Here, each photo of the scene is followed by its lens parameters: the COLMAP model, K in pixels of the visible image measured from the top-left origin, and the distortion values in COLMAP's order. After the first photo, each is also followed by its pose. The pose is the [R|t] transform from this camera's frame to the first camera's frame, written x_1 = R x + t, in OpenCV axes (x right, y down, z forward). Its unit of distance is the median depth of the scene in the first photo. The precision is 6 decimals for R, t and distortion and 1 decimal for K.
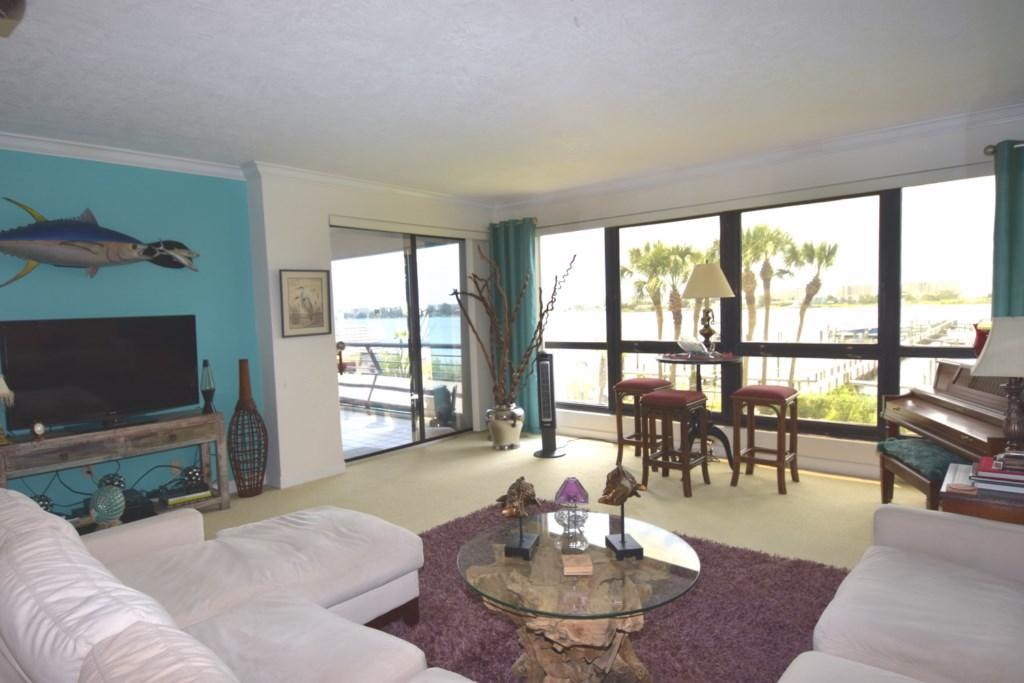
lens RADIAL K [[587.9, 0, 510.6], [0, 587.9, 349.8], [0, 0, 1]] dist [0.027754, -0.030937]
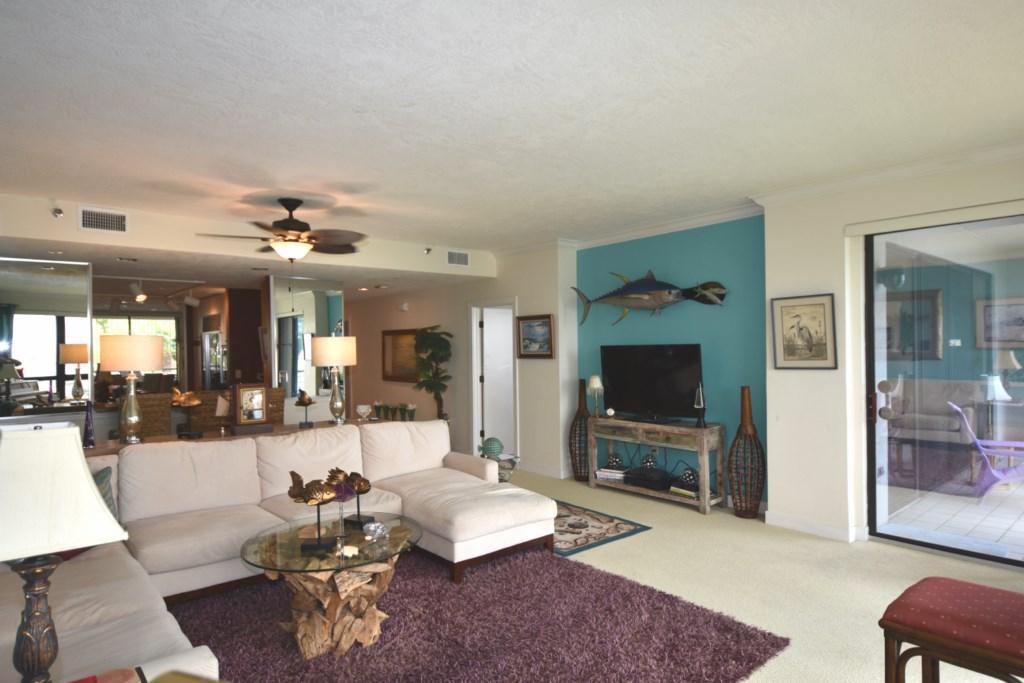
lens RADIAL K [[587.9, 0, 510.6], [0, 587.9, 349.8], [0, 0, 1]] dist [0.027754, -0.030937]
pose [[-0.151611, 0.044735, -0.987427, 0.635133], [-0.046805, 0.997530, 0.052380, -0.082818], [0.987332, 0.054158, -0.149142, 0.722428]]
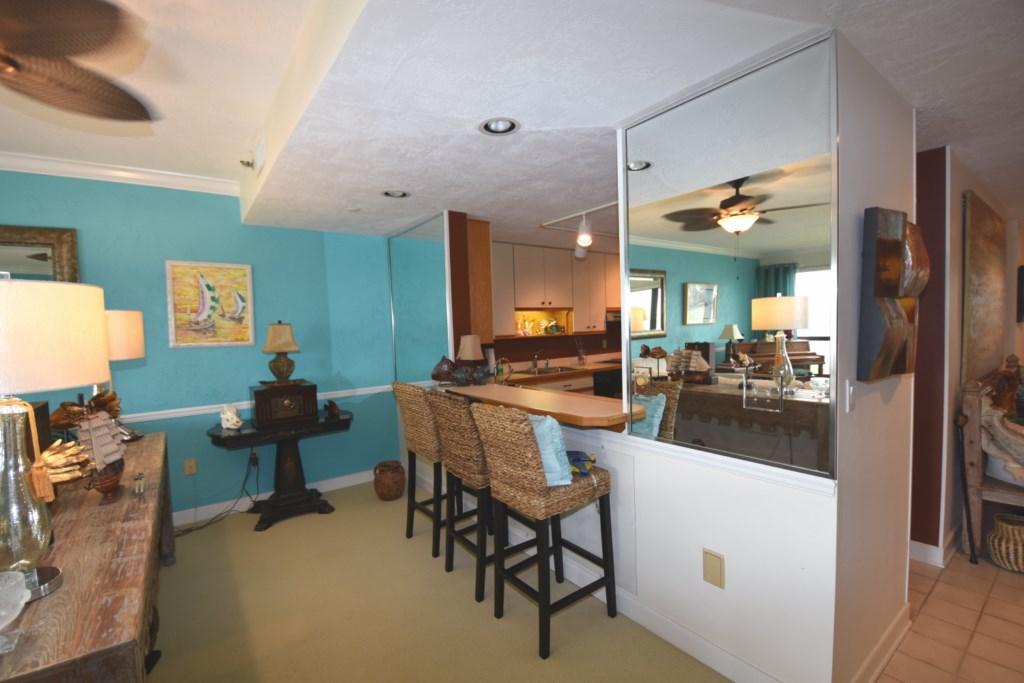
lens RADIAL K [[446.9, 0, 511.1], [0, 446.9, 349.4], [0, 0, 1]] dist [0.015669, -0.021683]
pose [[-0.972414, 0.059123, 0.225646, -0.641117], [0.086725, 0.989638, 0.114435, -0.008707], [-0.216543, 0.130848, -0.967465, 0.413966]]
